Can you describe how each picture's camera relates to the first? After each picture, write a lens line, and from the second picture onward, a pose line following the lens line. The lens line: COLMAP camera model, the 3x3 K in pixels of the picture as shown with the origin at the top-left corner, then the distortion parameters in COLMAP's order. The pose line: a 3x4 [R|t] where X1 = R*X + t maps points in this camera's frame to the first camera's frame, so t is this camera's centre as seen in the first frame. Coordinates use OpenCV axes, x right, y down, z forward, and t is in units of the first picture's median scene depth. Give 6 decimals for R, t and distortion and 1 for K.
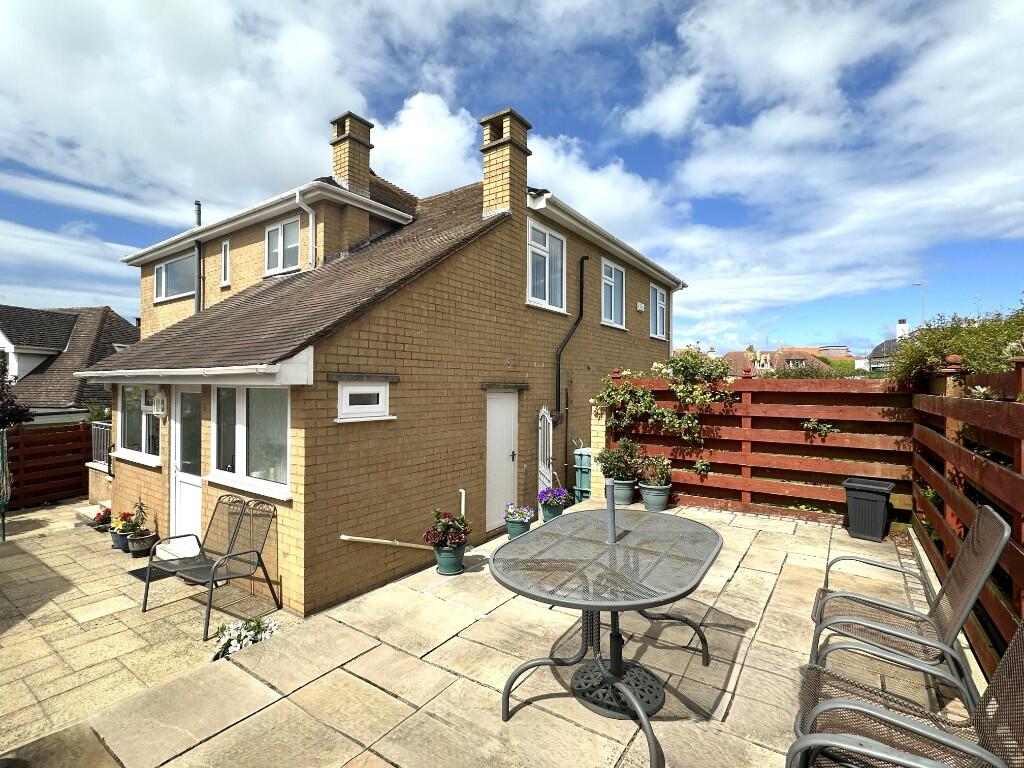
lens RADIAL K [[480.3, 0, 512.0], [0, 480.3, 384.0], [0, 0, 1]] dist [-0.001985, -0.000172]
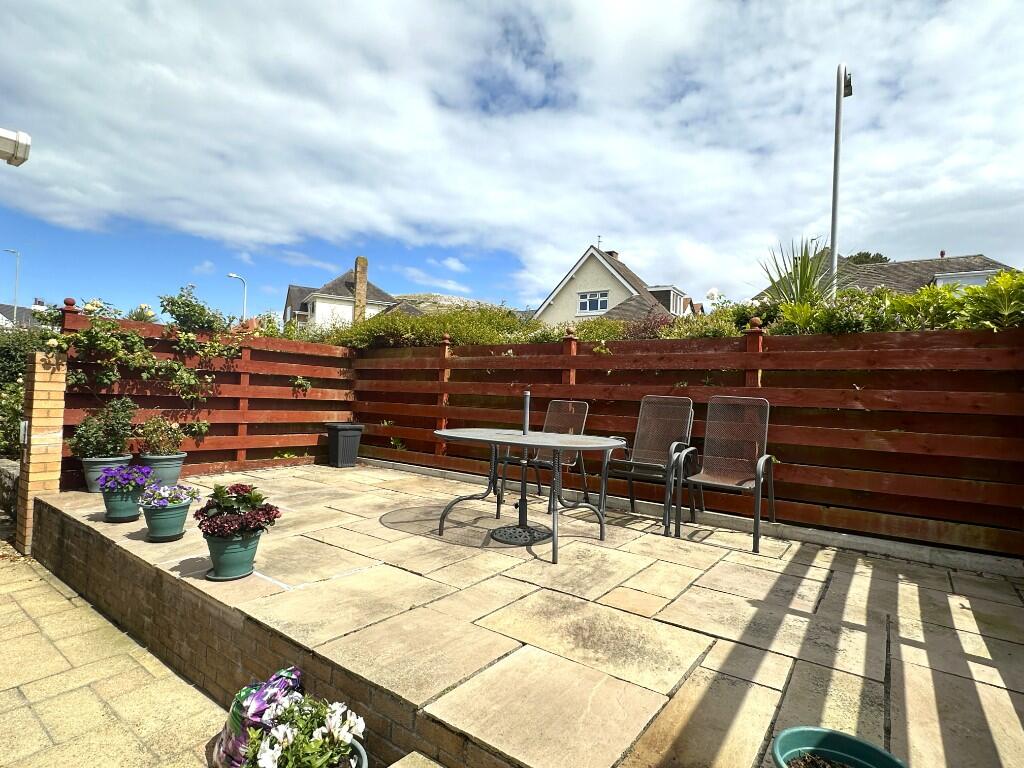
lens RADIAL K [[547.8, 0, 495.9], [0, 547.8, 387.9], [0, 0, 1]] dist [-0.000057, -0.000187]
pose [[0.054111, 0.017337, 0.998384, -0.634547], [-0.041541, 0.999023, -0.015097, 0.098186], [-0.997670, -0.040656, 0.054778, 0.449834]]
